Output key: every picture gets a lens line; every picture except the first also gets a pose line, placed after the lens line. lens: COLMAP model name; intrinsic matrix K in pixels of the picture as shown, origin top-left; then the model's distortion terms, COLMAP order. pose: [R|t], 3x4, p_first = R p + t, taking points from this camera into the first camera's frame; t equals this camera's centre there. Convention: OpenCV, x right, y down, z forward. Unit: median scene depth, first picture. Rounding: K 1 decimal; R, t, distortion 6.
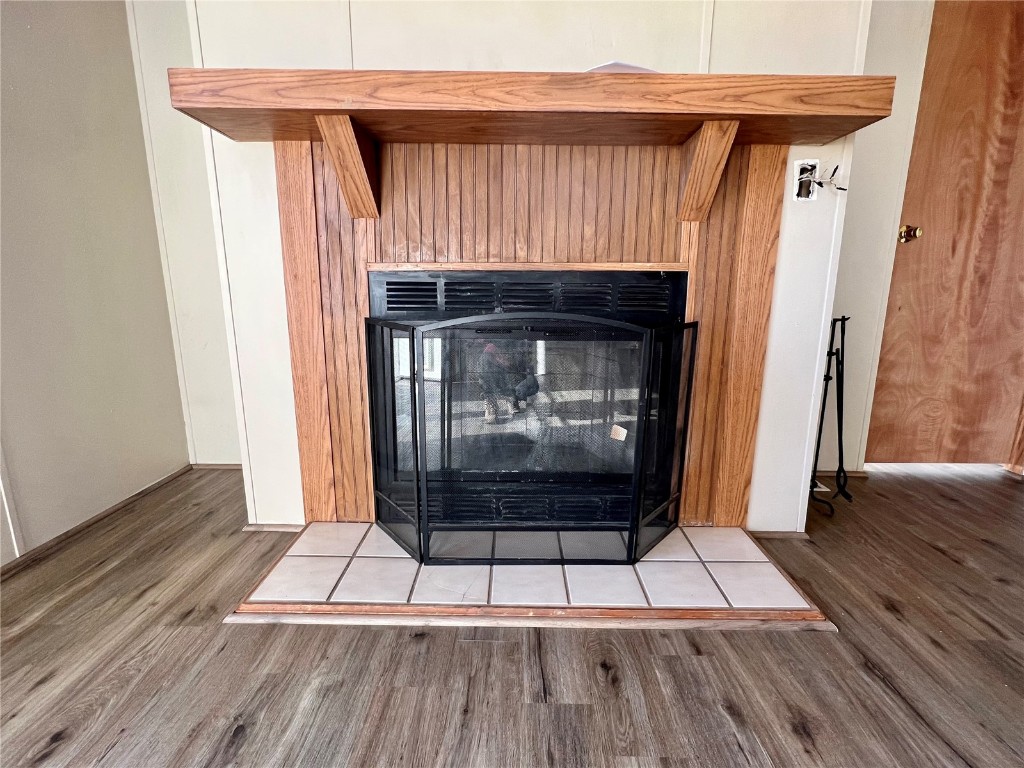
lens RADIAL K [[488.8, 0, 511.0], [0, 488.8, 387.8], [0, 0, 1]] dist [0.004639, -0.001323]
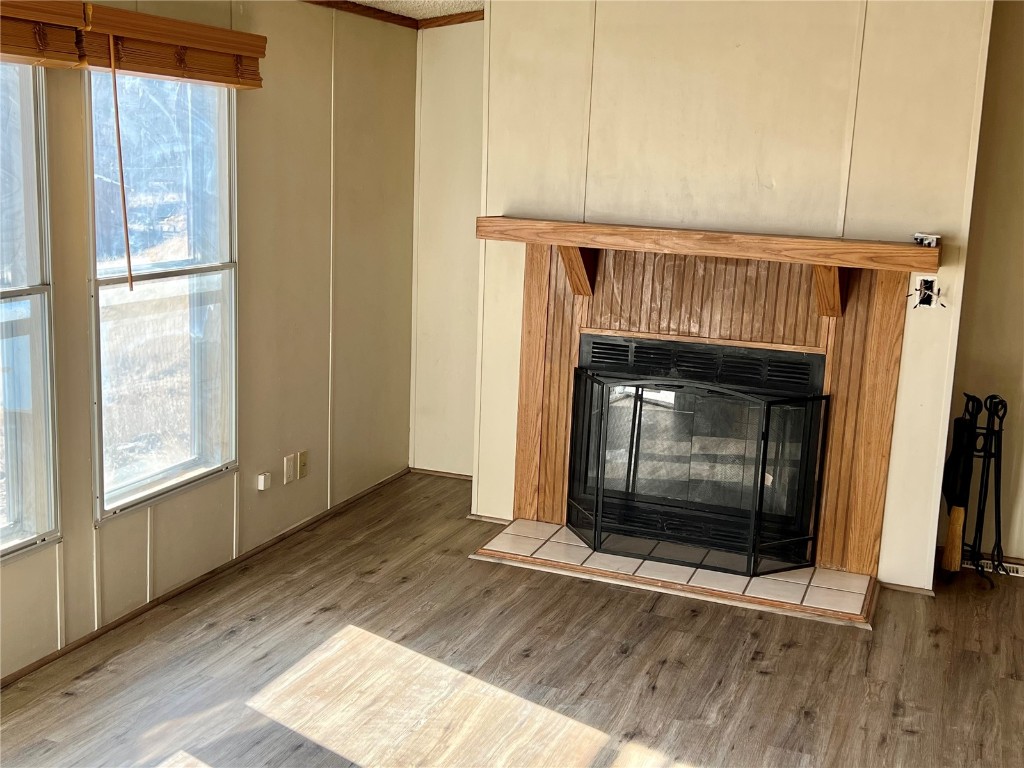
lens RADIAL K [[1209.5, 0, 514.1], [0, 1209.5, 387.3], [0, 0, 1]] dist [0.071738, 0.000000]
pose [[0.937694, 0.101722, -0.332238, 0.658697], [-0.107191, 0.994237, 0.001876, -0.076108], [0.330514, 0.033854, 0.943194, -2.199578]]
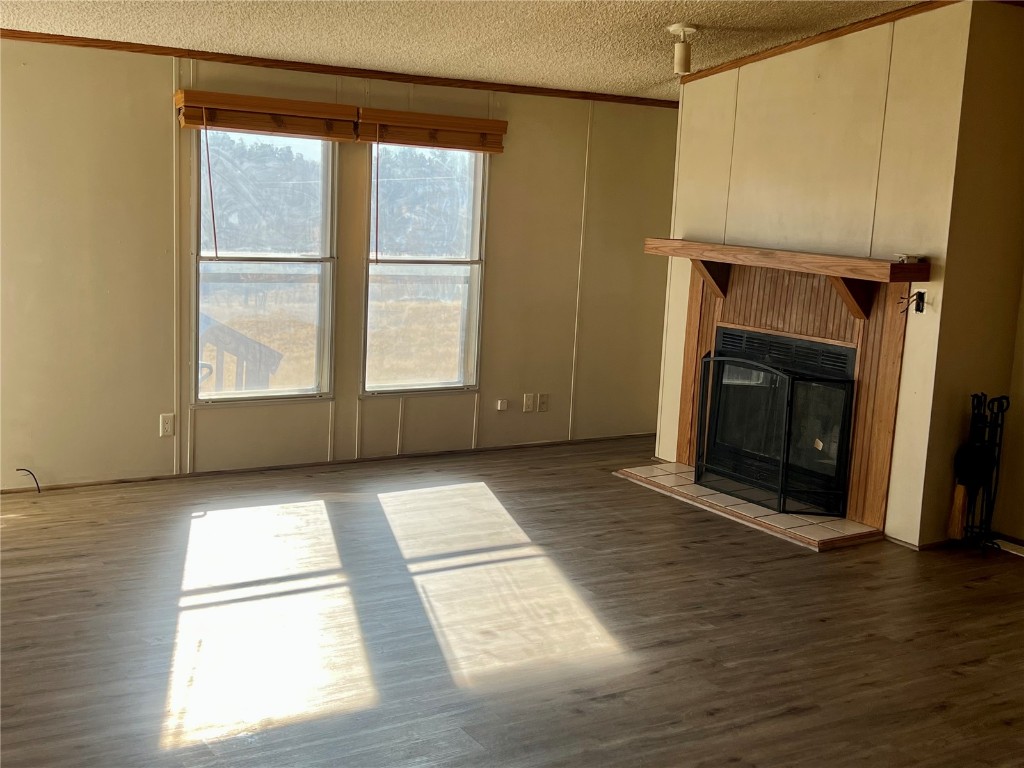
lens RADIAL K [[1209.5, 0, 512.7], [0, 1209.5, 385.7], [0, 0, 1]] dist [0.071738, 0.000000]
pose [[0.545290, 0.155713, -0.823658, 3.056728], [-0.216630, 0.975393, 0.040982, -0.040407], [0.809772, 0.156082, 0.565604, -2.148135]]
